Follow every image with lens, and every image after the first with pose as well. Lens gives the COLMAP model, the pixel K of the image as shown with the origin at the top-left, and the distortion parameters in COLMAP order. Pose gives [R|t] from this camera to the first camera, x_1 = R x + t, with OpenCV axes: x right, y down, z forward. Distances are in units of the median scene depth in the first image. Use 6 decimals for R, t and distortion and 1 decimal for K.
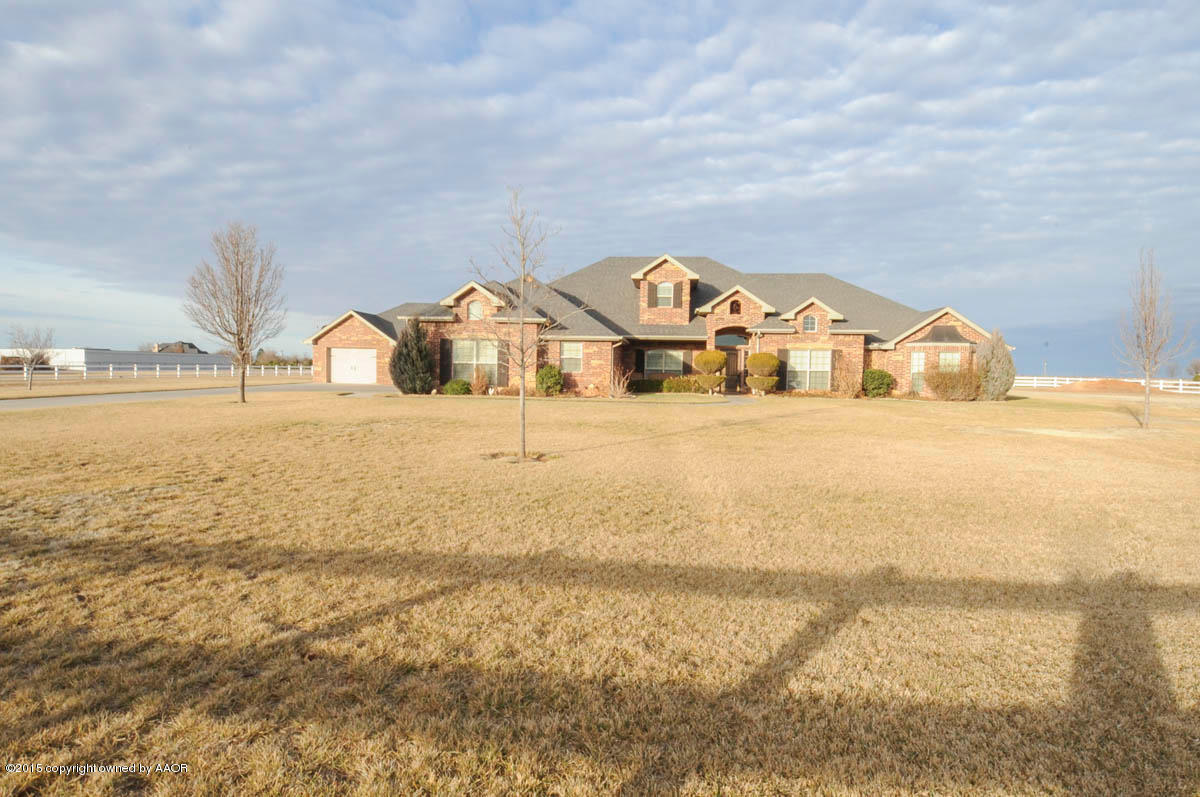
lens RADIAL K [[623.3, 0, 606.0], [0, 623.3, 390.6], [0, 0, 1]] dist [0.048944, -0.050719]
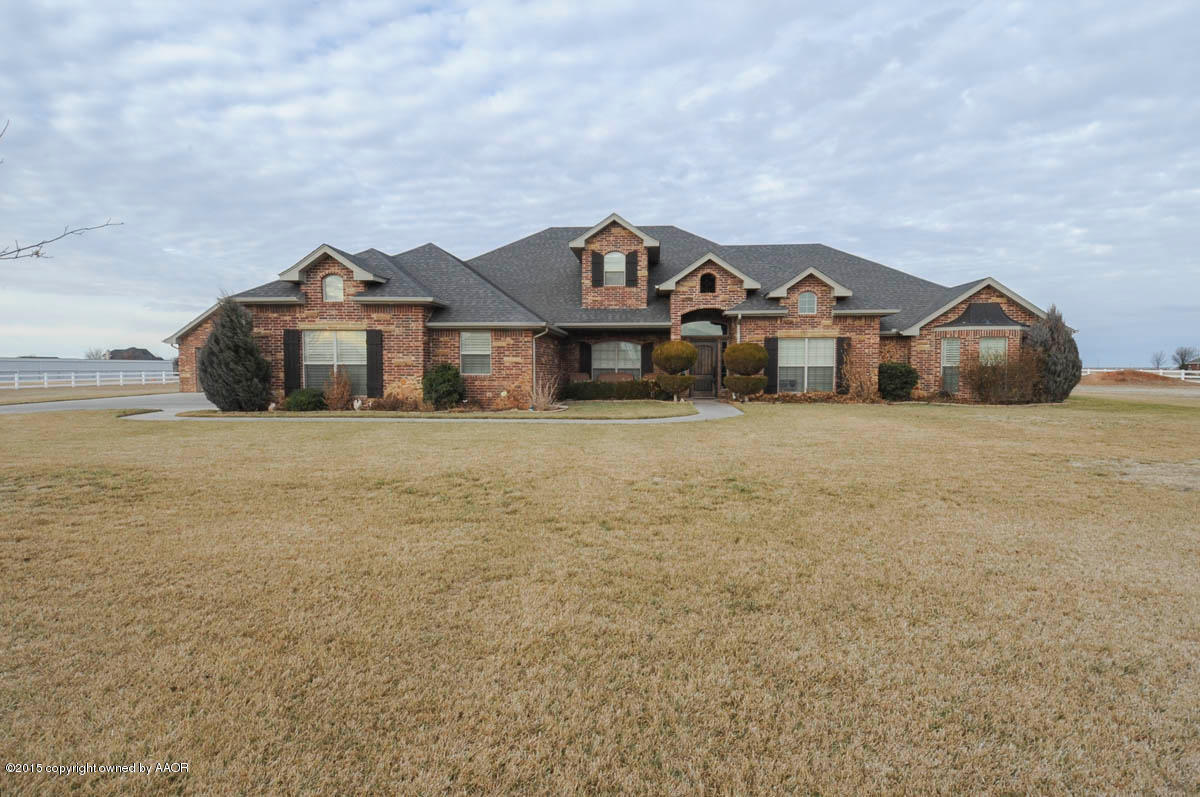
lens RADIAL K [[623.3, 0, 606.0], [0, 623.3, 390.6], [0, 0, 1]] dist [0.048944, -0.050719]
pose [[0.999483, -0.018741, 0.026136, 0.064217], [0.018694, 0.999823, 0.002040, -0.008957], [-0.026170, -0.001551, 0.999656, 0.258260]]
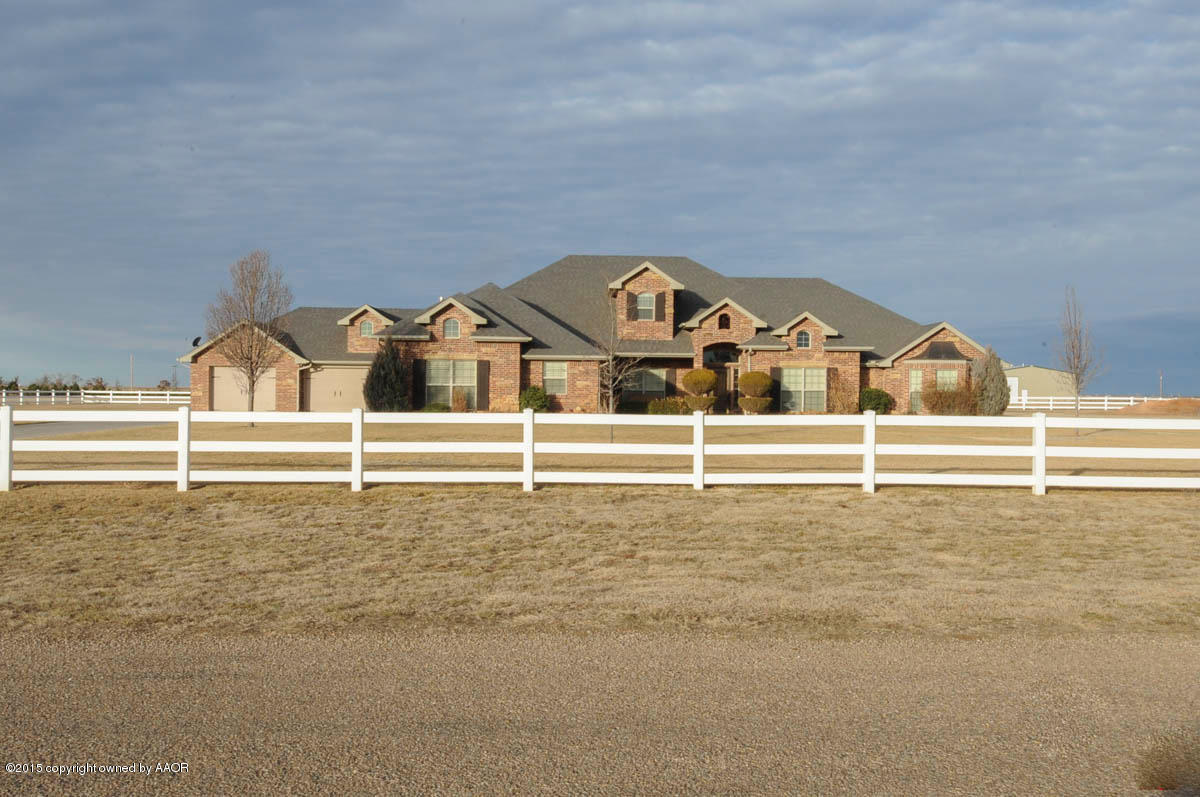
lens RADIAL K [[1057.9, 0, 600.0], [0, 1057.9, 398.5], [0, 0, 1]] dist [0.009648, -0.002281]
pose [[0.993741, -0.008827, 0.111357, -0.146241], [0.011768, 0.999598, -0.025786, 0.016426], [-0.111085, 0.026935, 0.993446, -0.510326]]
